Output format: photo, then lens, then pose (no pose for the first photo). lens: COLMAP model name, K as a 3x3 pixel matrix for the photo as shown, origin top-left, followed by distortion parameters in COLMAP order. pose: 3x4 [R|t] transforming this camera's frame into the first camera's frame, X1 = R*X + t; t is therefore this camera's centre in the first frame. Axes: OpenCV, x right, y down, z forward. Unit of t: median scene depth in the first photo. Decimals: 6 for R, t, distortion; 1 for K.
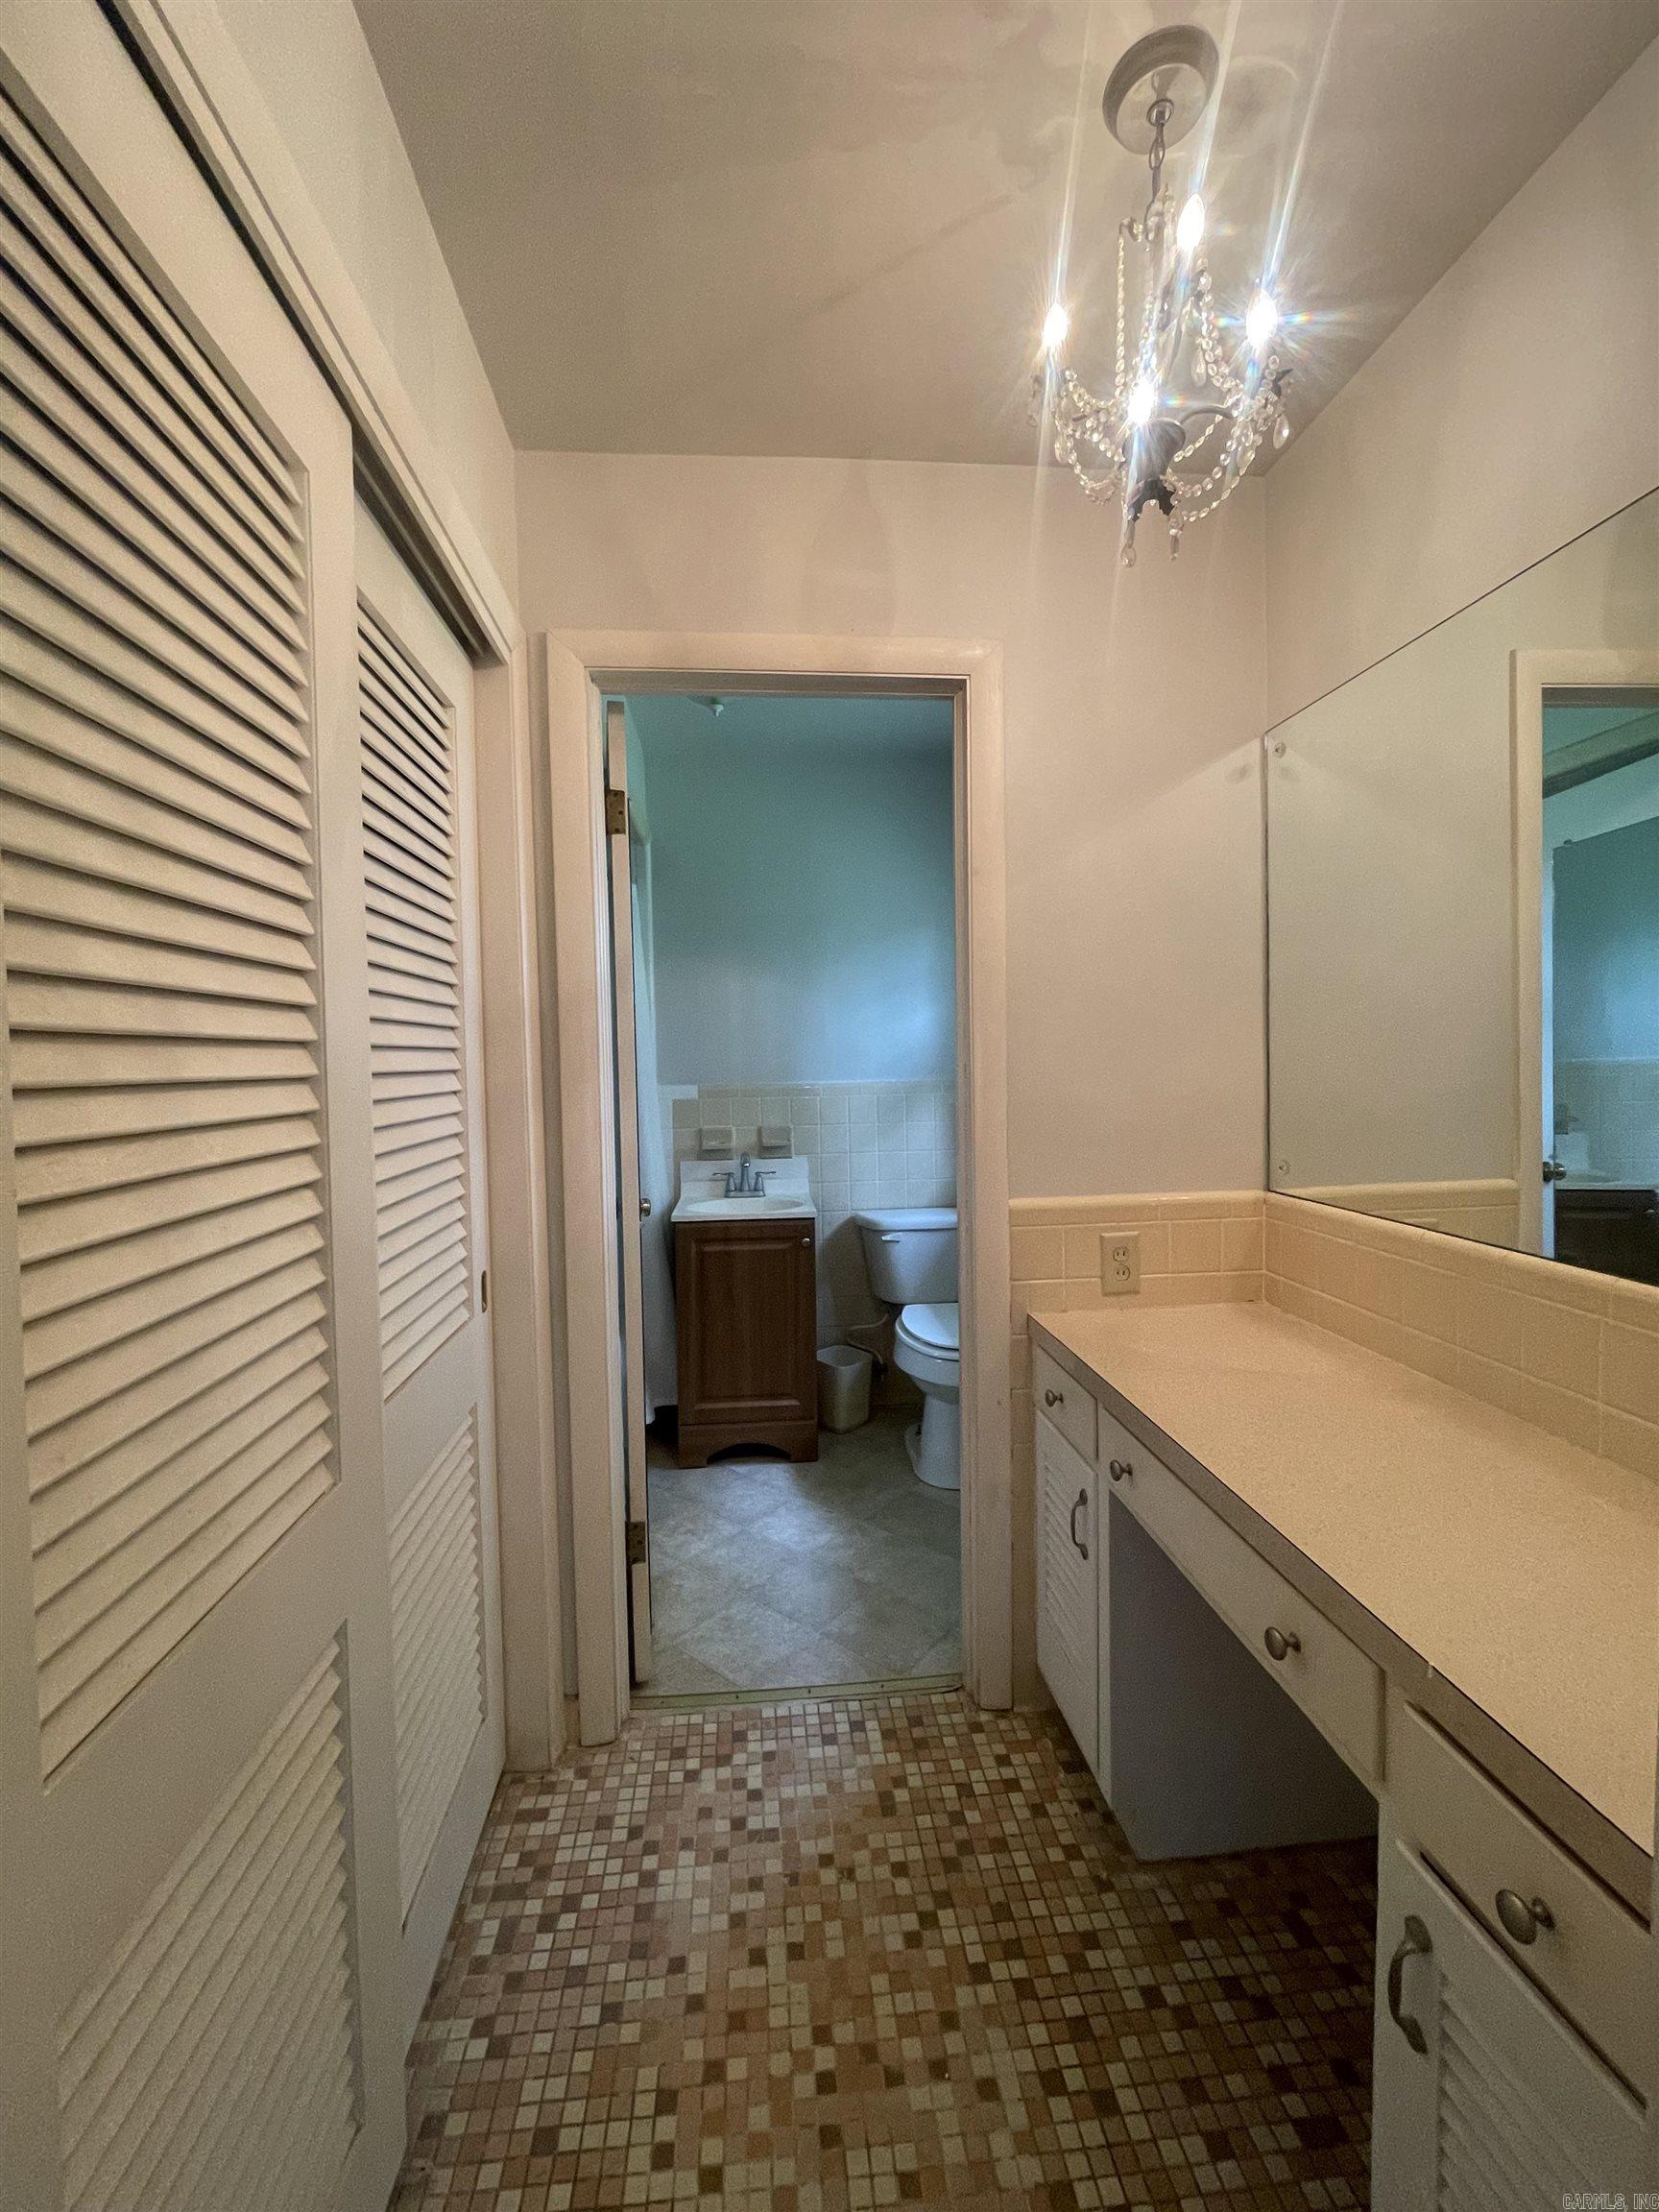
lens RADIAL K [[892.3, 0, 826.9], [0, 892.3, 1100.5], [0, 0, 1]] dist [-0.000357, -0.000024]
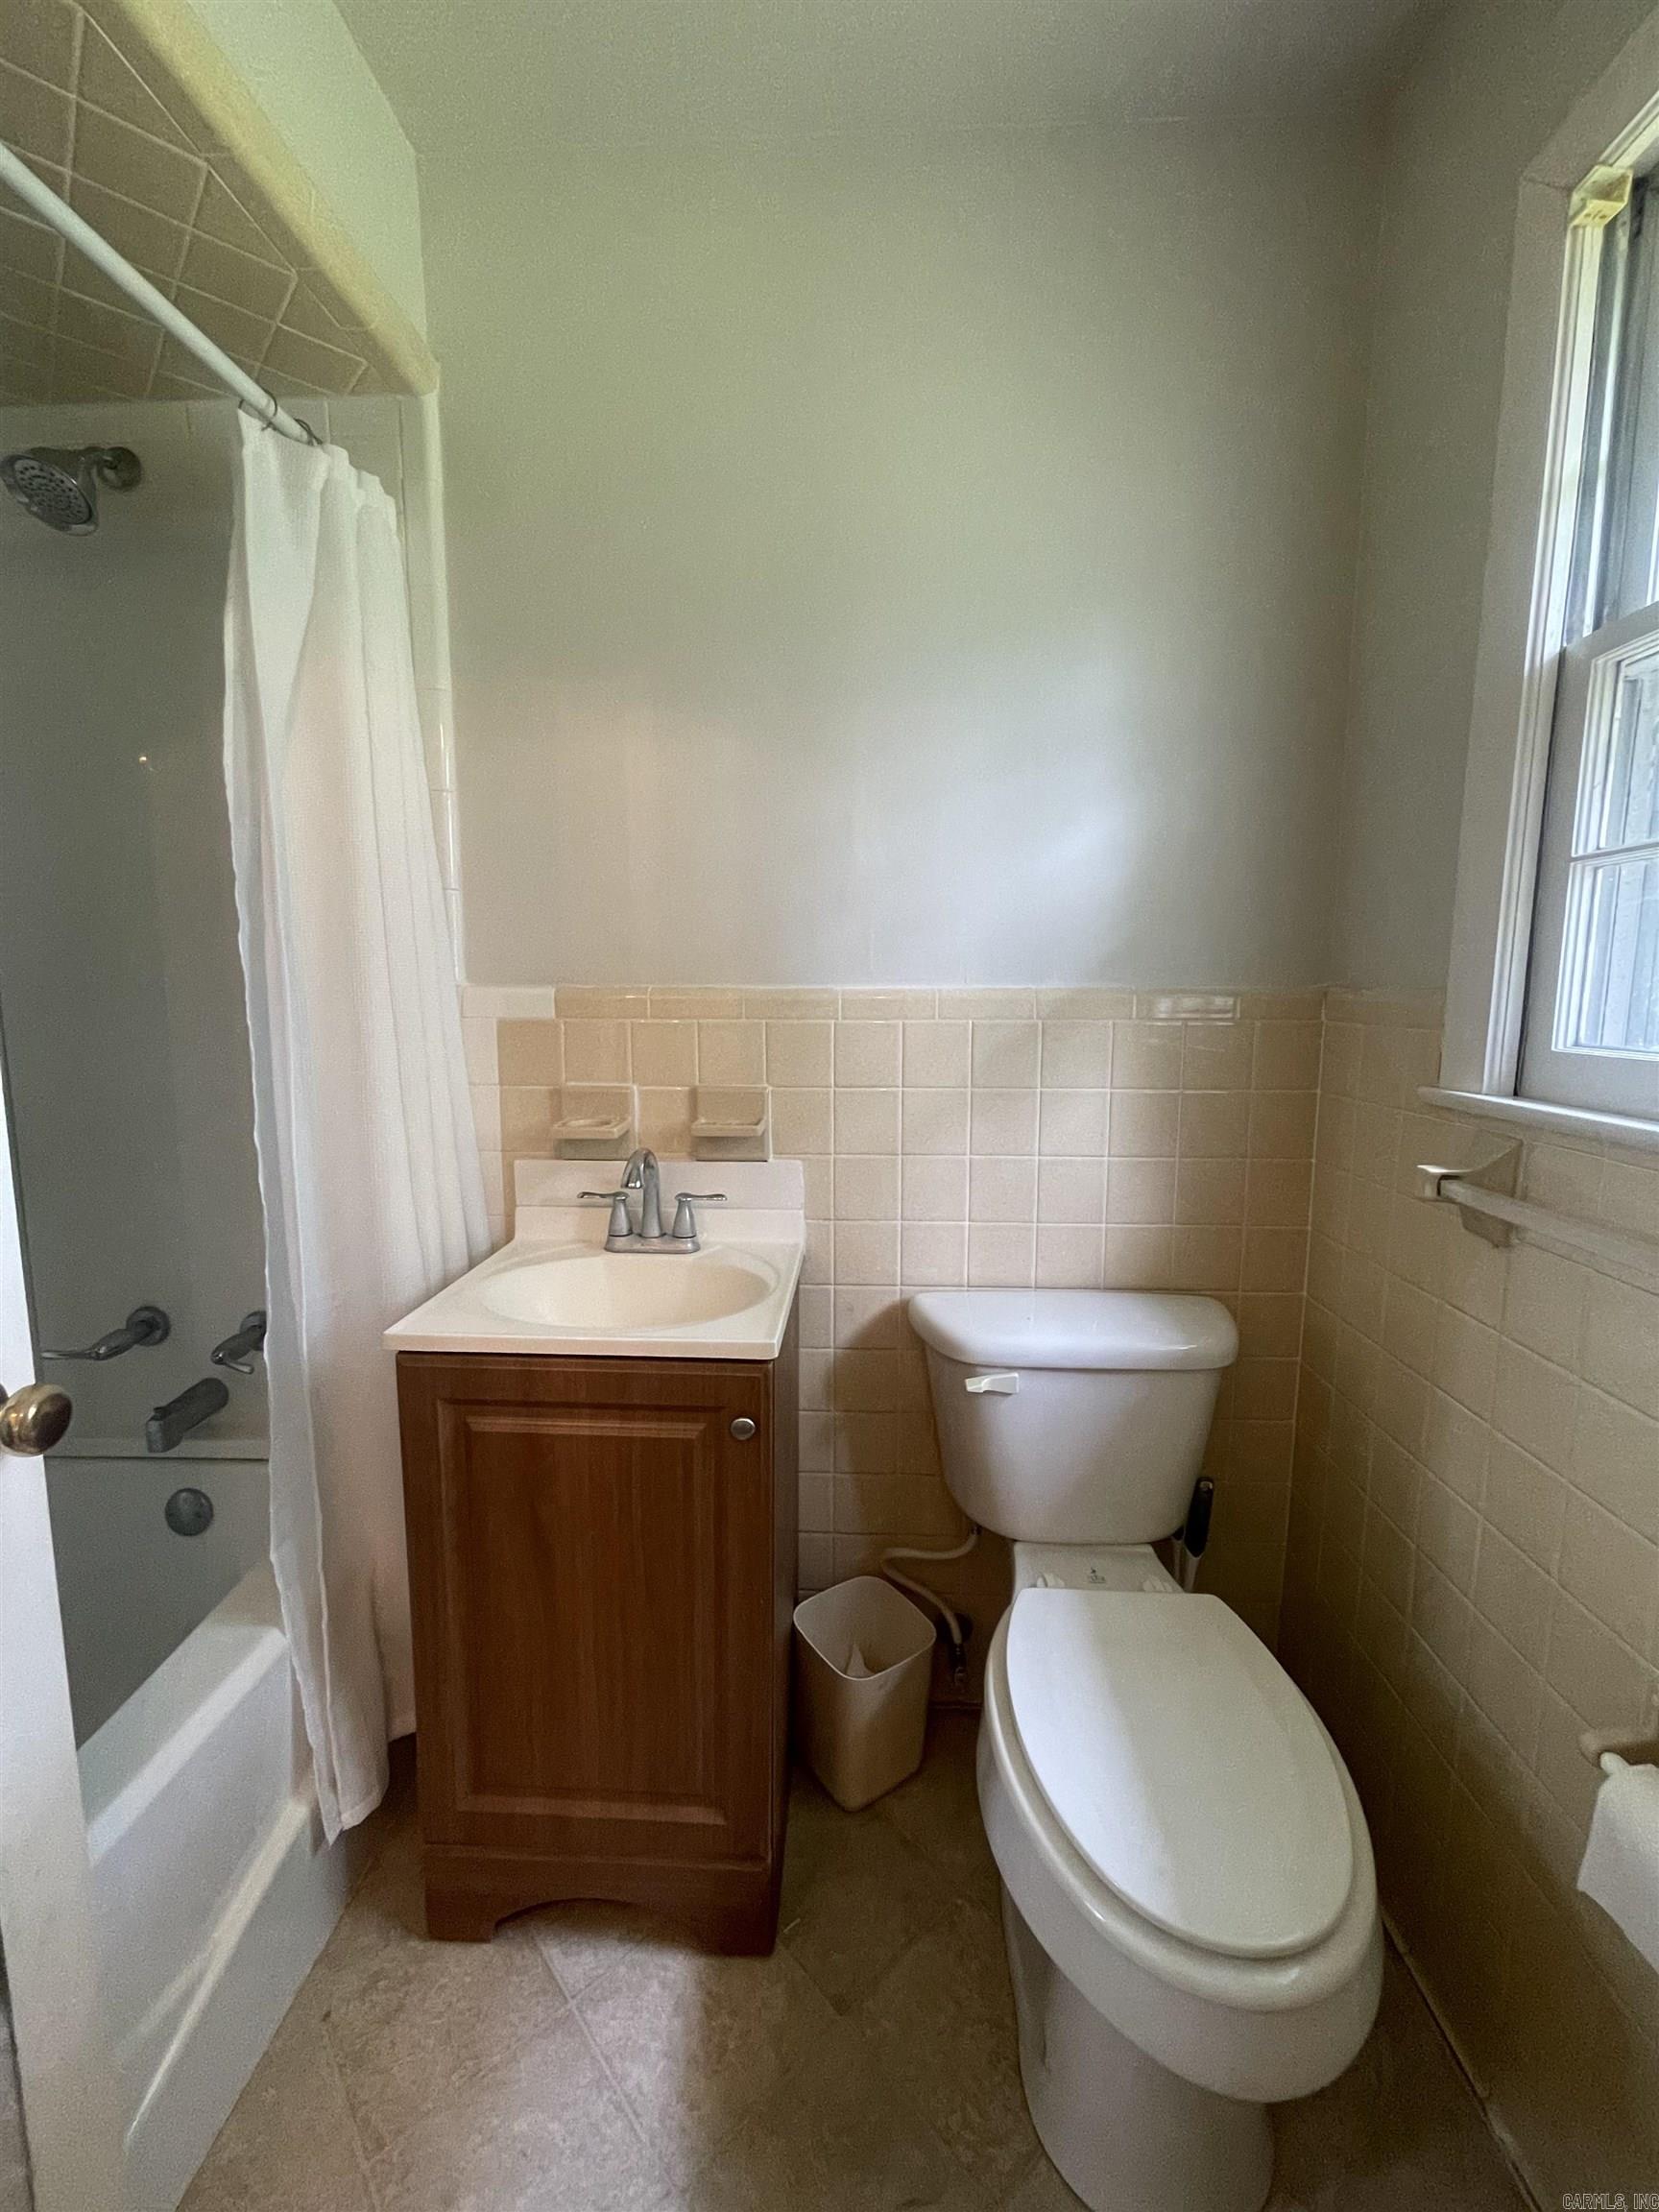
lens RADIAL K [[892.3, 0, 825.8], [0, 892.3, 1099.2], [0, 0, 1]] dist [-0.000357, -0.000024]
pose [[0.989348, 0.037144, -0.140754, 0.049484], [-0.024456, 0.995566, 0.090826, -0.005531], [0.143503, -0.086416, 0.985870, 0.594716]]
